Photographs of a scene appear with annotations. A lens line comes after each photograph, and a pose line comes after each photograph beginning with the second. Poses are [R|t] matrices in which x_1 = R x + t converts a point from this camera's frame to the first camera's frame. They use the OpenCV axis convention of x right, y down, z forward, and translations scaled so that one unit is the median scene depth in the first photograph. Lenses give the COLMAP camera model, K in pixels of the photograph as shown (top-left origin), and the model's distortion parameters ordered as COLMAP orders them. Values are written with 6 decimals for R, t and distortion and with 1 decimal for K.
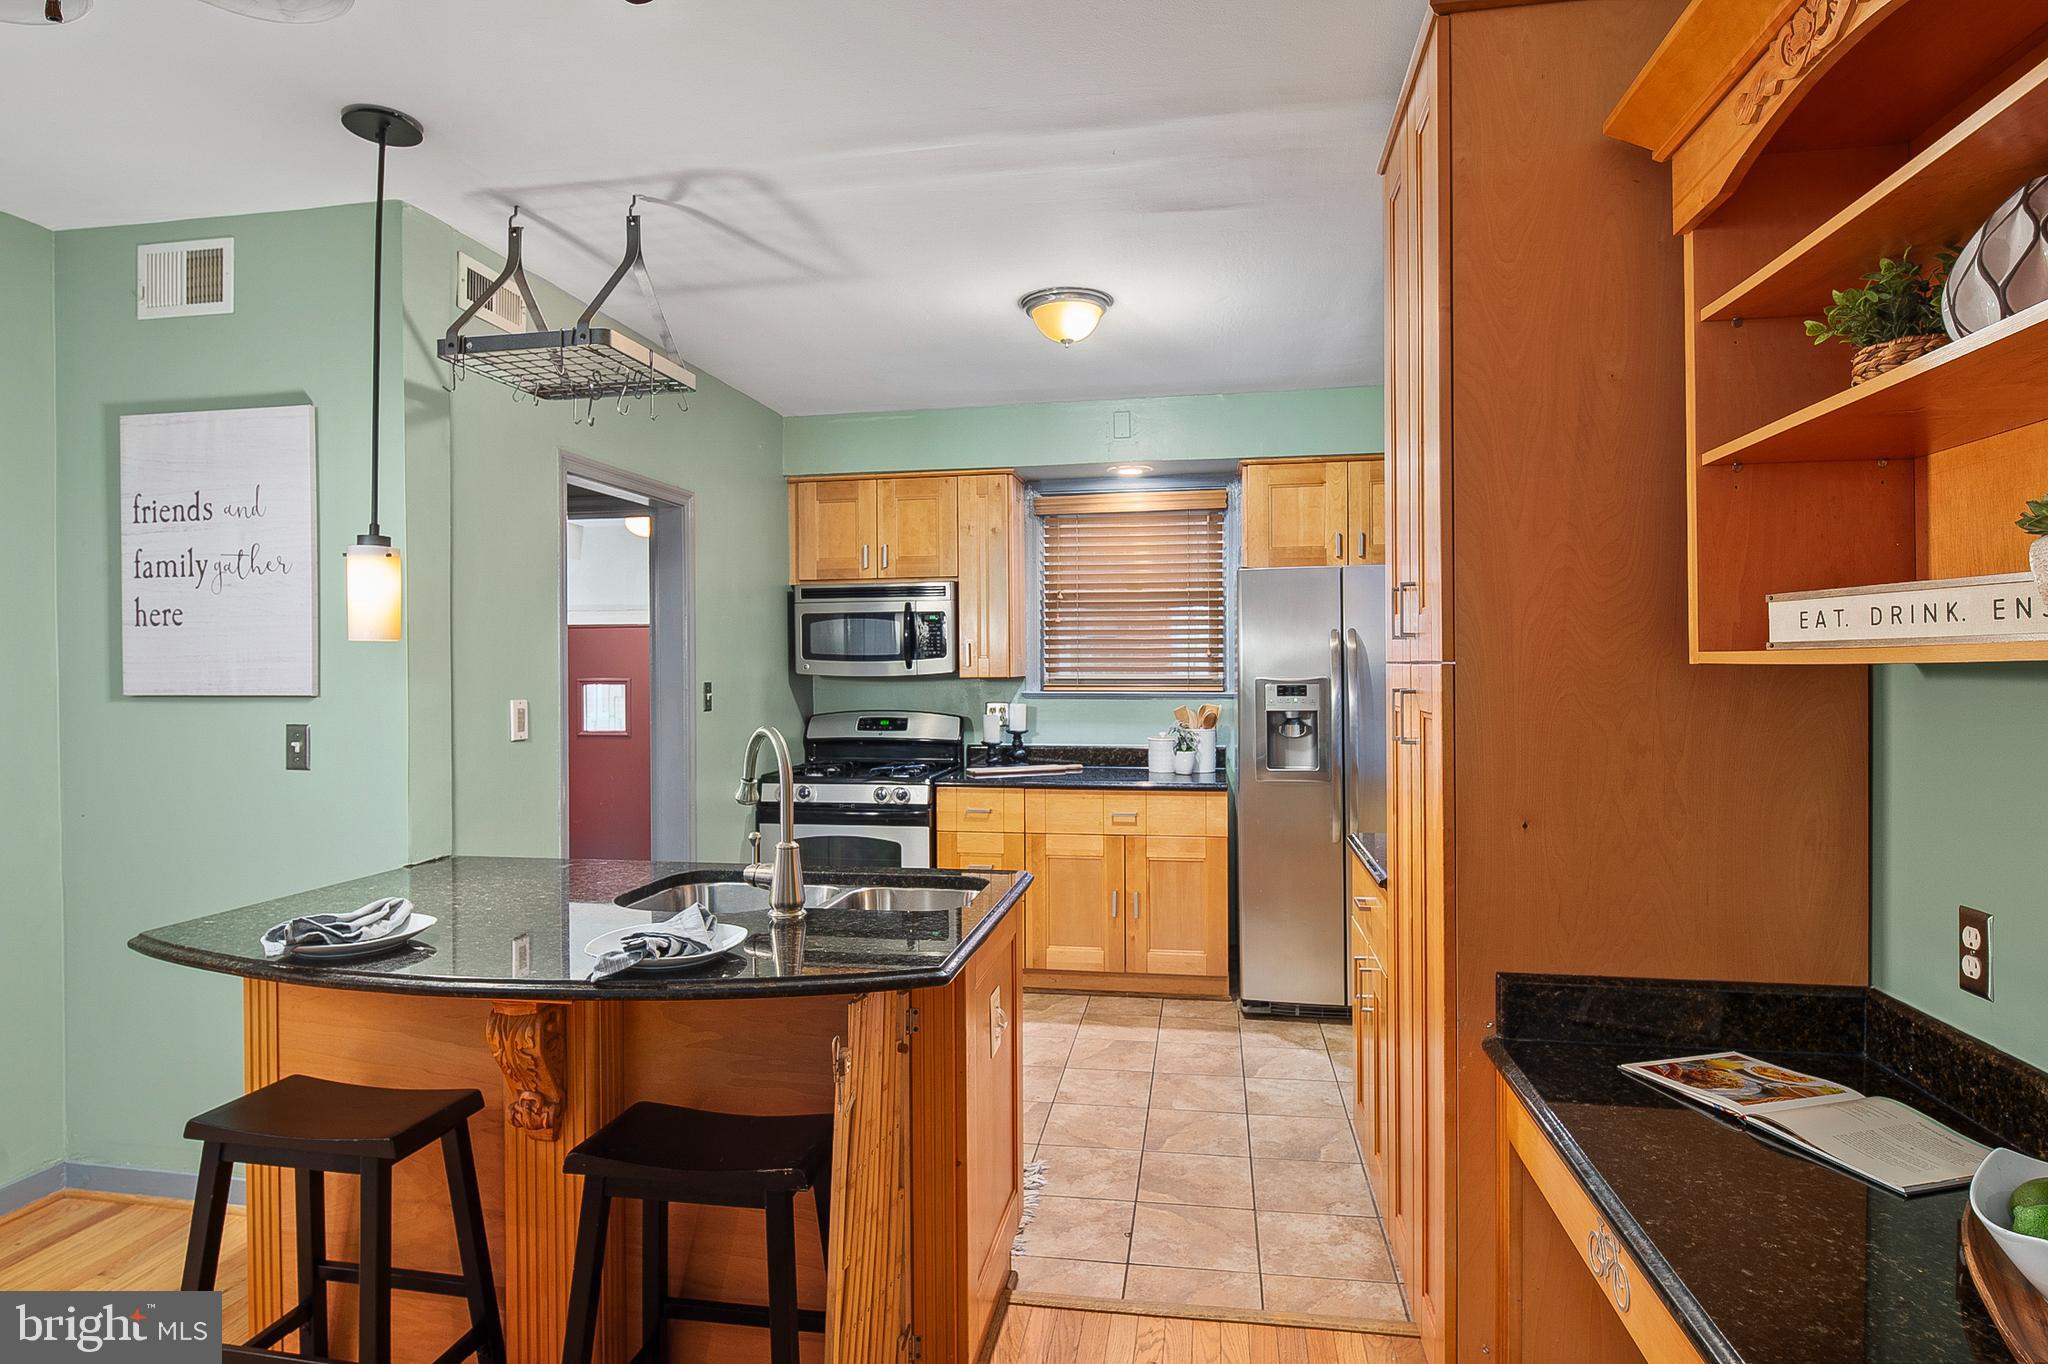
lens RADIAL K [[1112.4, 0, 1020.3], [0, 1112.4, 658.6], [0, 0, 1]] dist [-0.000307, -0.000377]
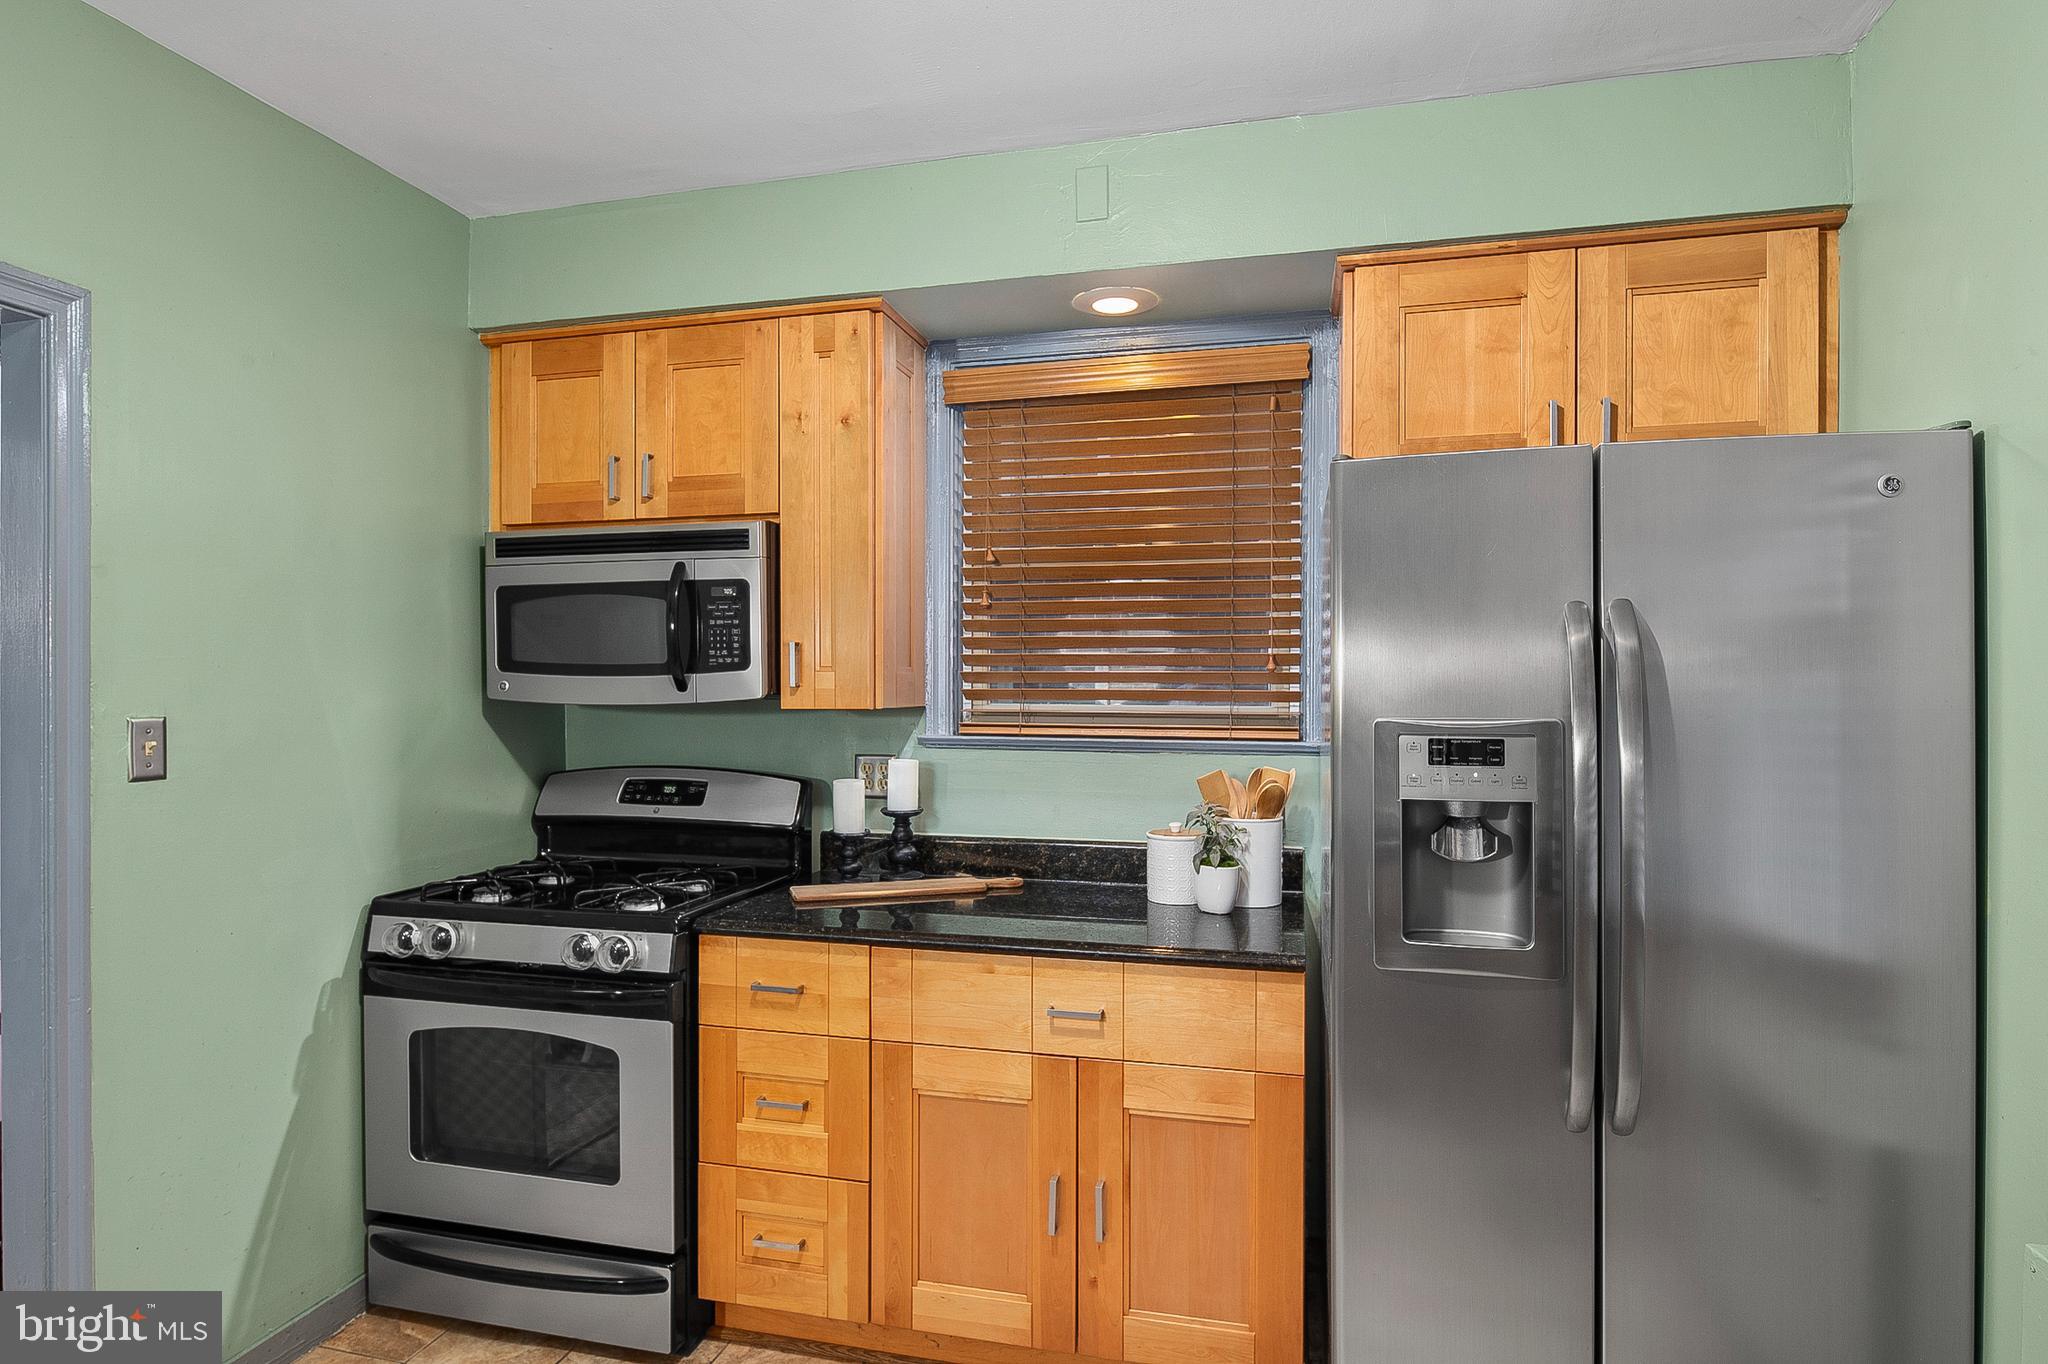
lens RADIAL K [[1115.2, 0, 1024.0], [0, 1115.2, 682.0], [0, 0, 1]] dist [0.001125, -0.000048]
pose [[0.997466, 0.006648, -0.070836, 0.101054], [-0.006531, 0.999977, 0.001885, 0.003141], [0.070847, -0.001418, 0.997486, 0.526148]]
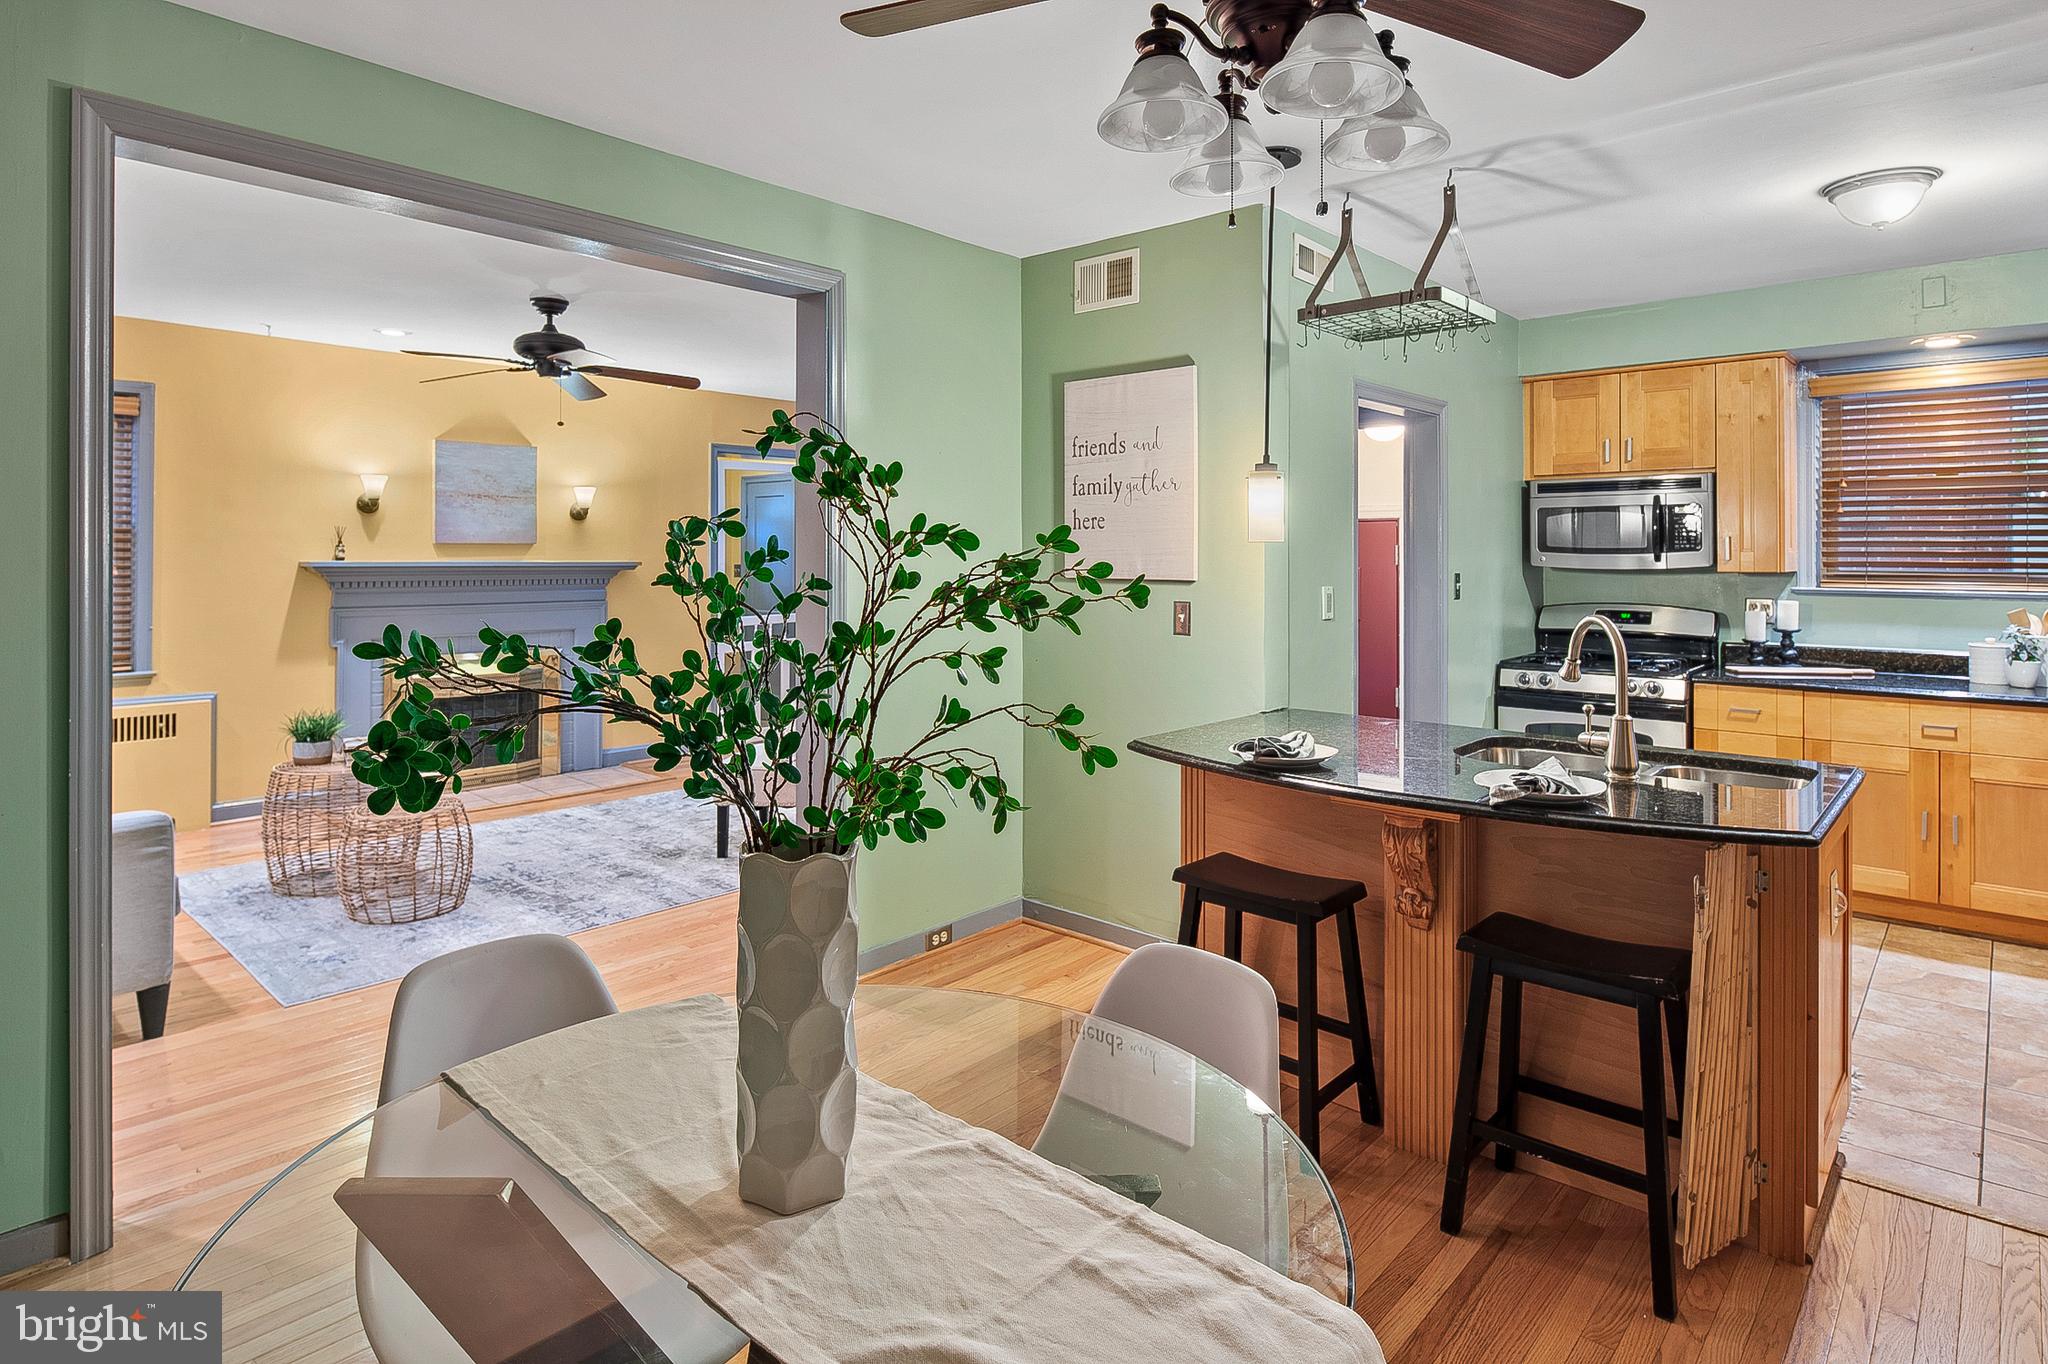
lens RADIAL K [[1117.1, 0, 1022.3], [0, 1117.1, 543.9], [0, 0, 1]] dist [0.001833, -0.006561]
pose [[0.848696, 0.001691, -0.528878, -0.057429], [-0.002141, 0.999998, -0.000238, -0.006030], [0.528876, 0.001335, 0.848698, -0.151725]]
